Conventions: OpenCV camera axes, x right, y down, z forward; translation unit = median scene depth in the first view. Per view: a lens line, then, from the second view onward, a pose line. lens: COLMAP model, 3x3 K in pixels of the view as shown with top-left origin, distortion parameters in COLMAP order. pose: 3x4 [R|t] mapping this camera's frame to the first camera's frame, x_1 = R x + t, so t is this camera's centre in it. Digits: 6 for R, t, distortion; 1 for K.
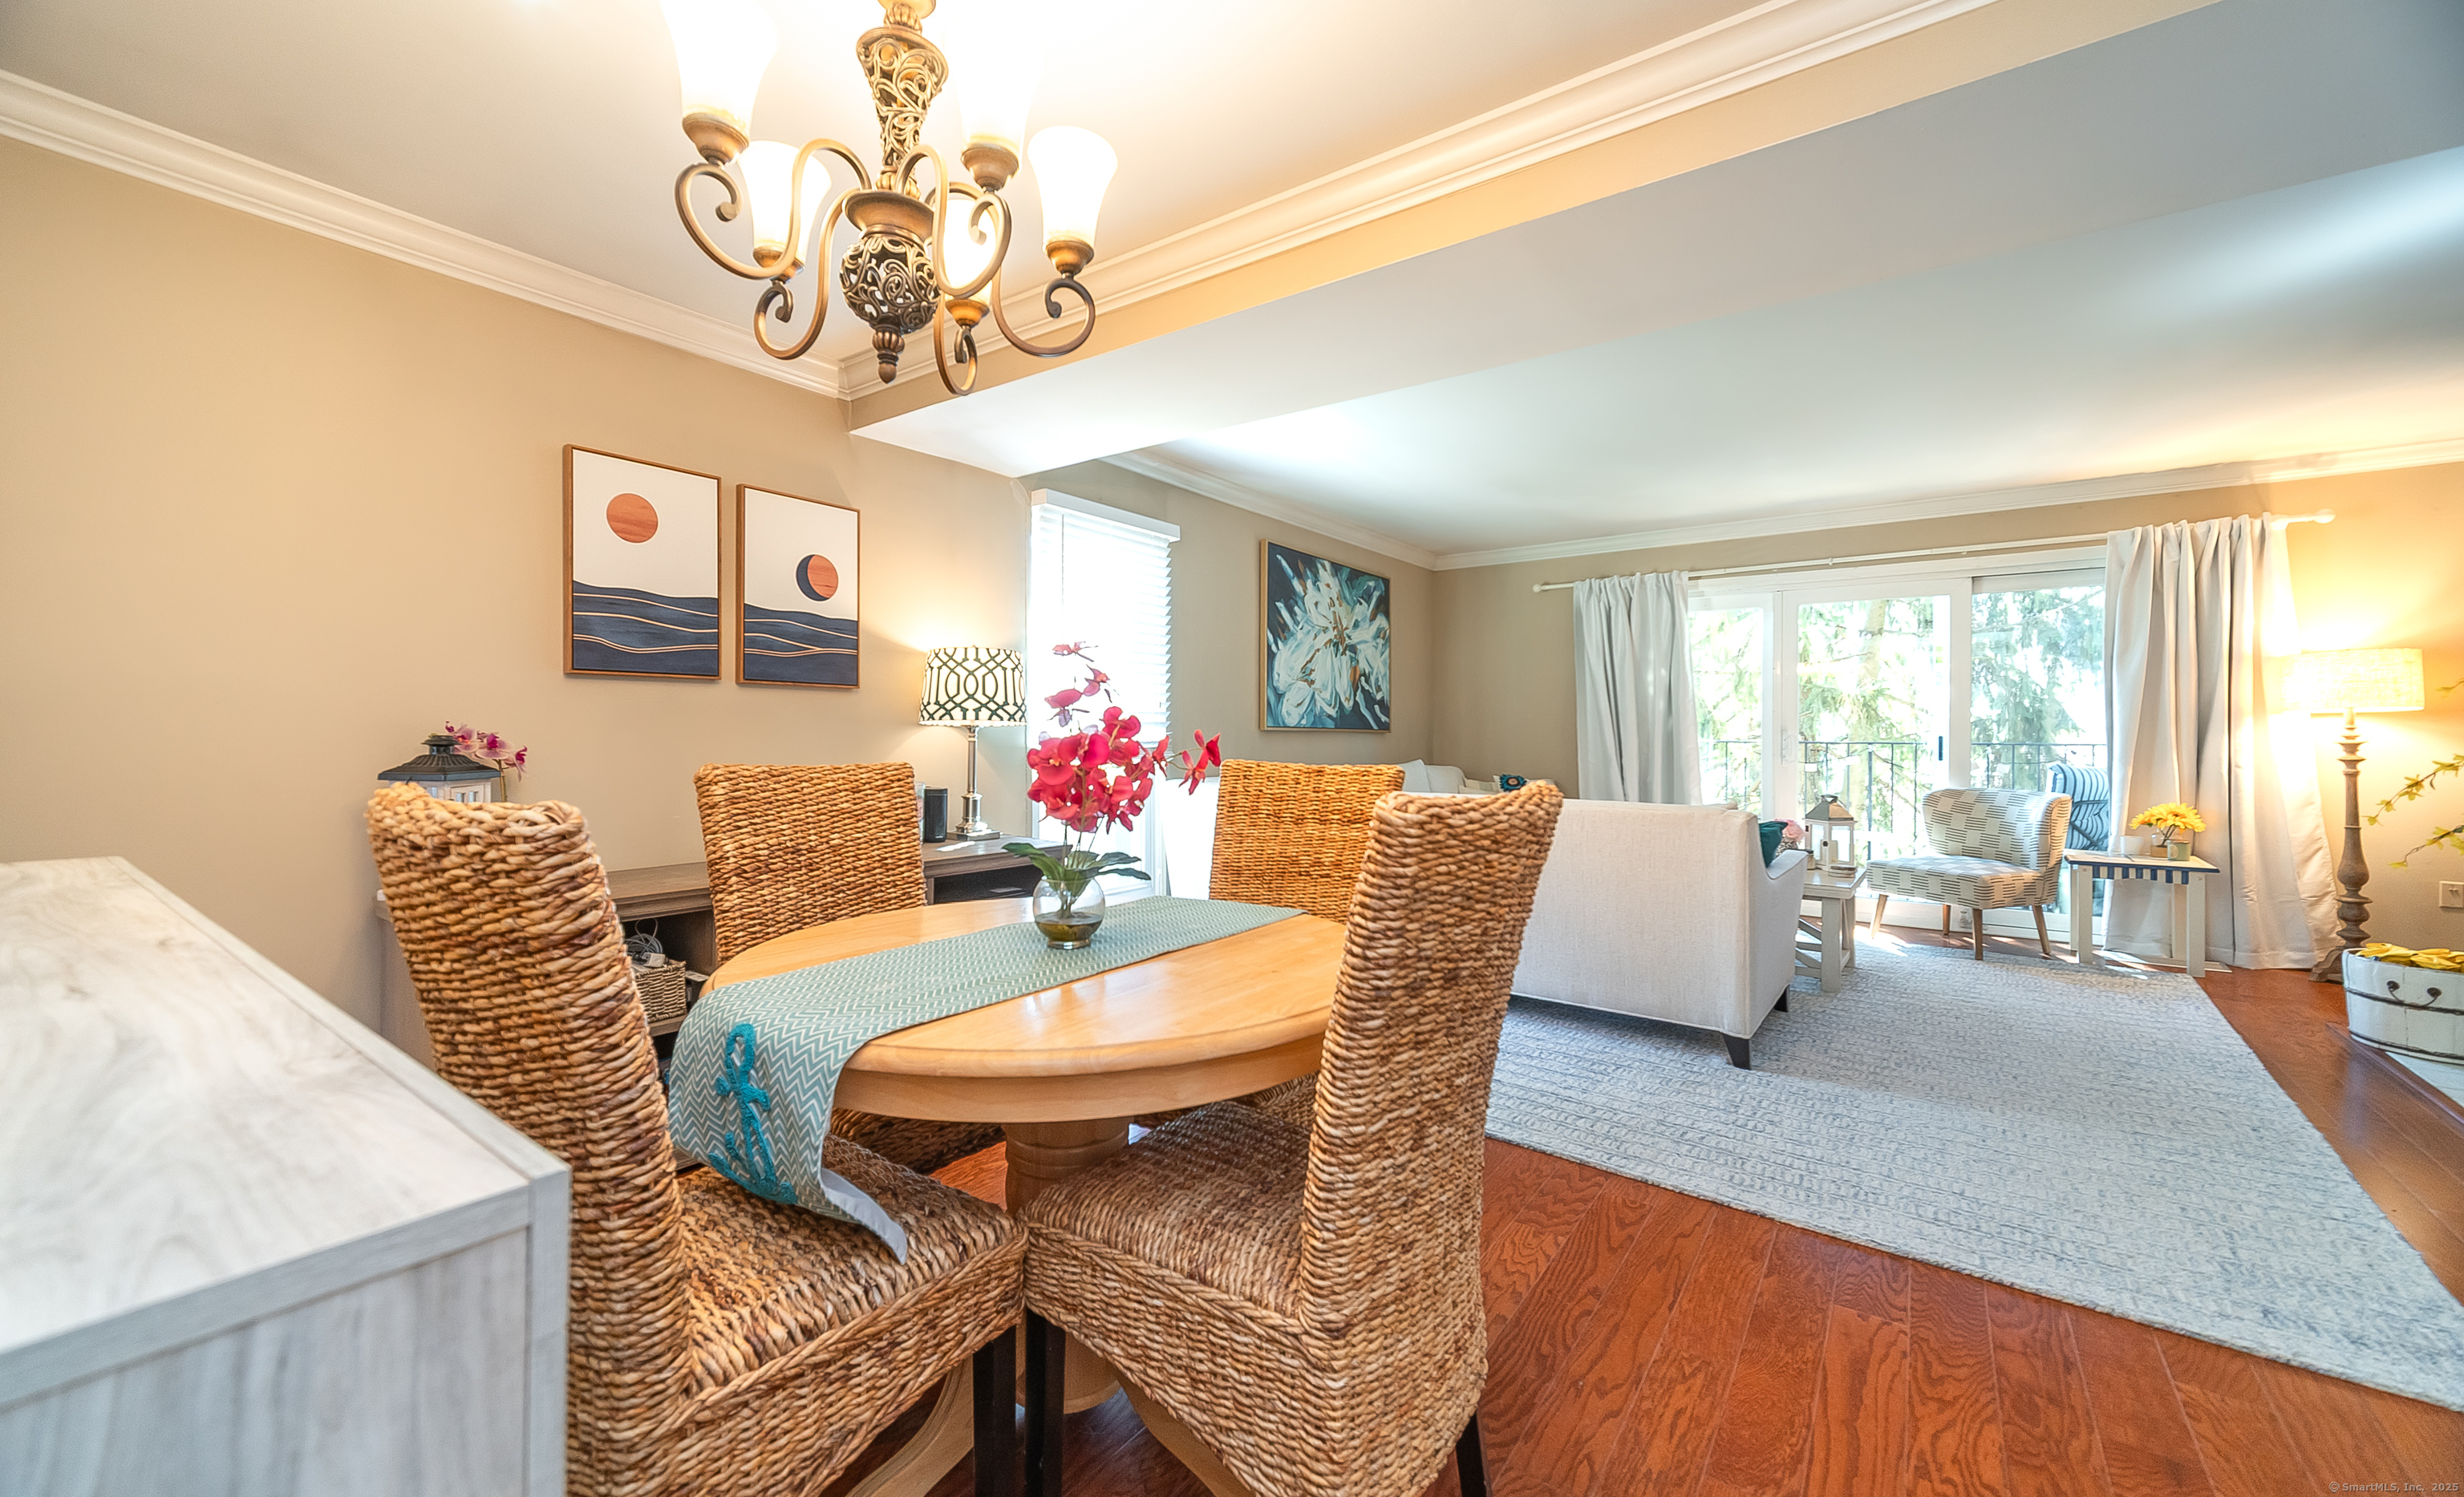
lens RADIAL K [[979.3, 0, 1169.7], [0, 979.3, 731.0], [0, 0, 1]] dist [0.004214, -0.000284]
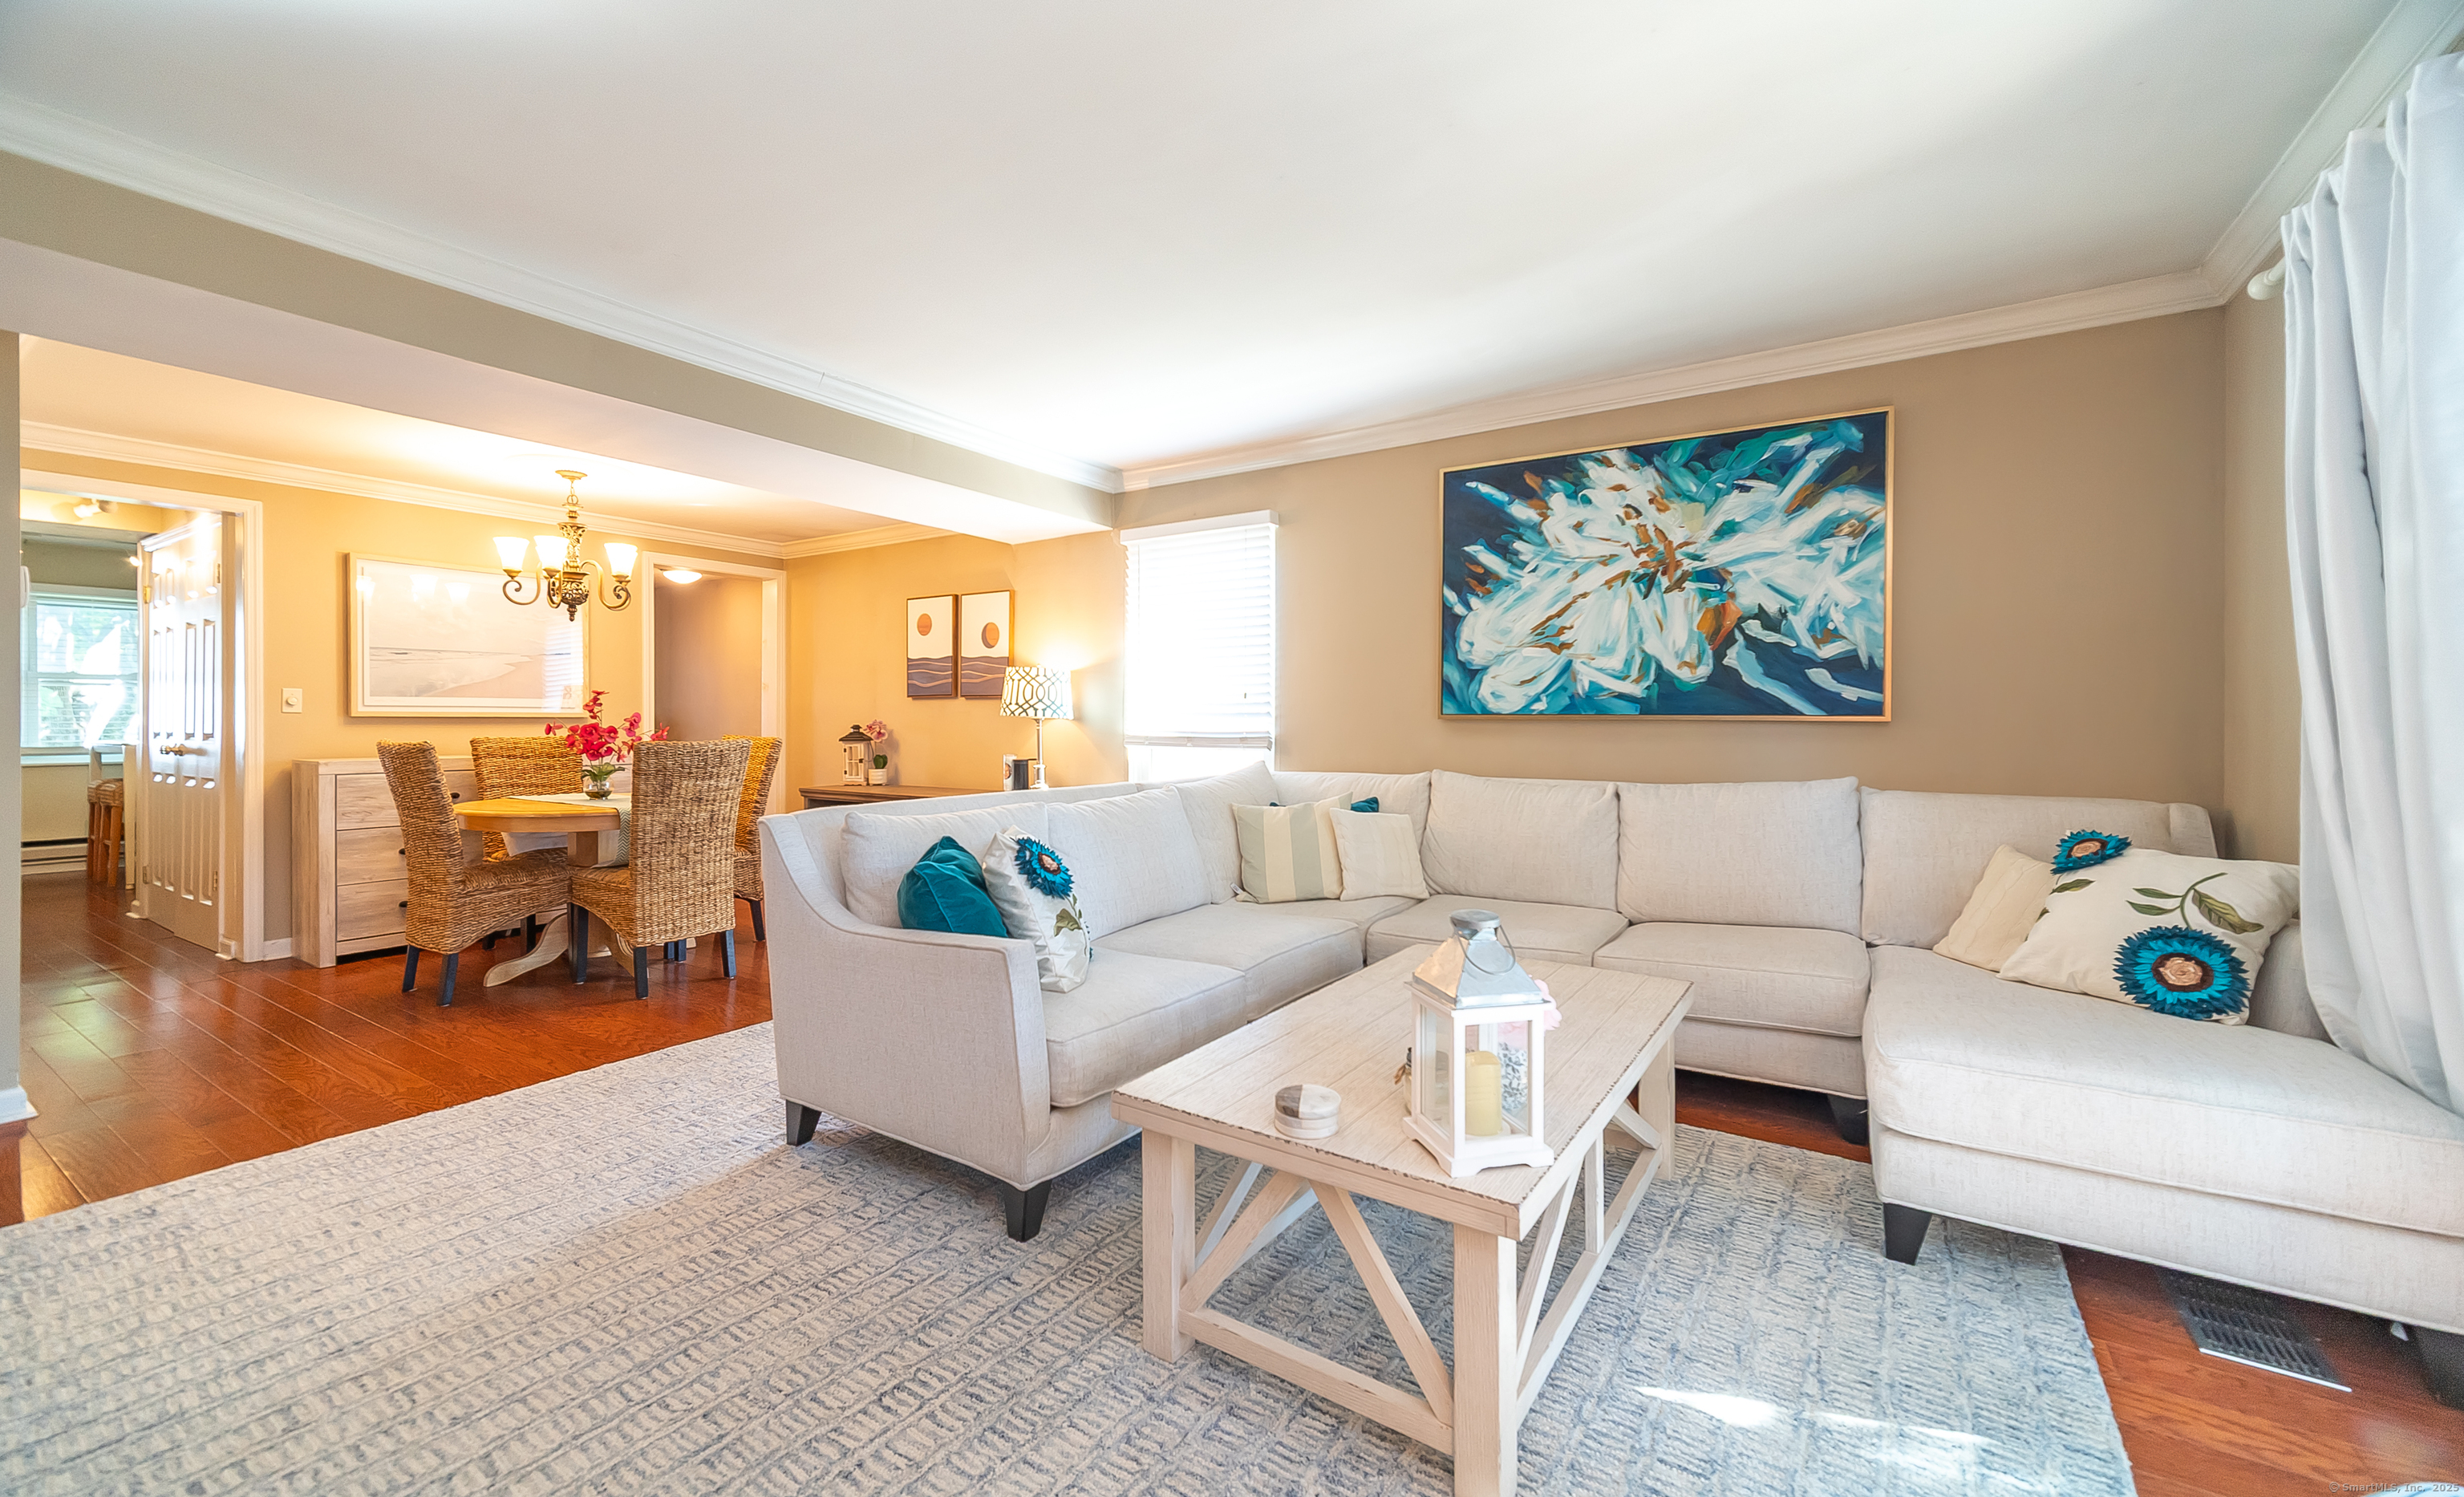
lens RADIAL K [[979.6, 0, 1243.5], [0, 979.6, 725.4], [0, 0, 1]] dist [0.004214, -0.000284]
pose [[0.086014, -0.001608, -0.996293, 1.116730], [0.003324, 0.999994, -0.001327, 0.005942], [0.996288, -0.003197, 0.086019, 1.024013]]
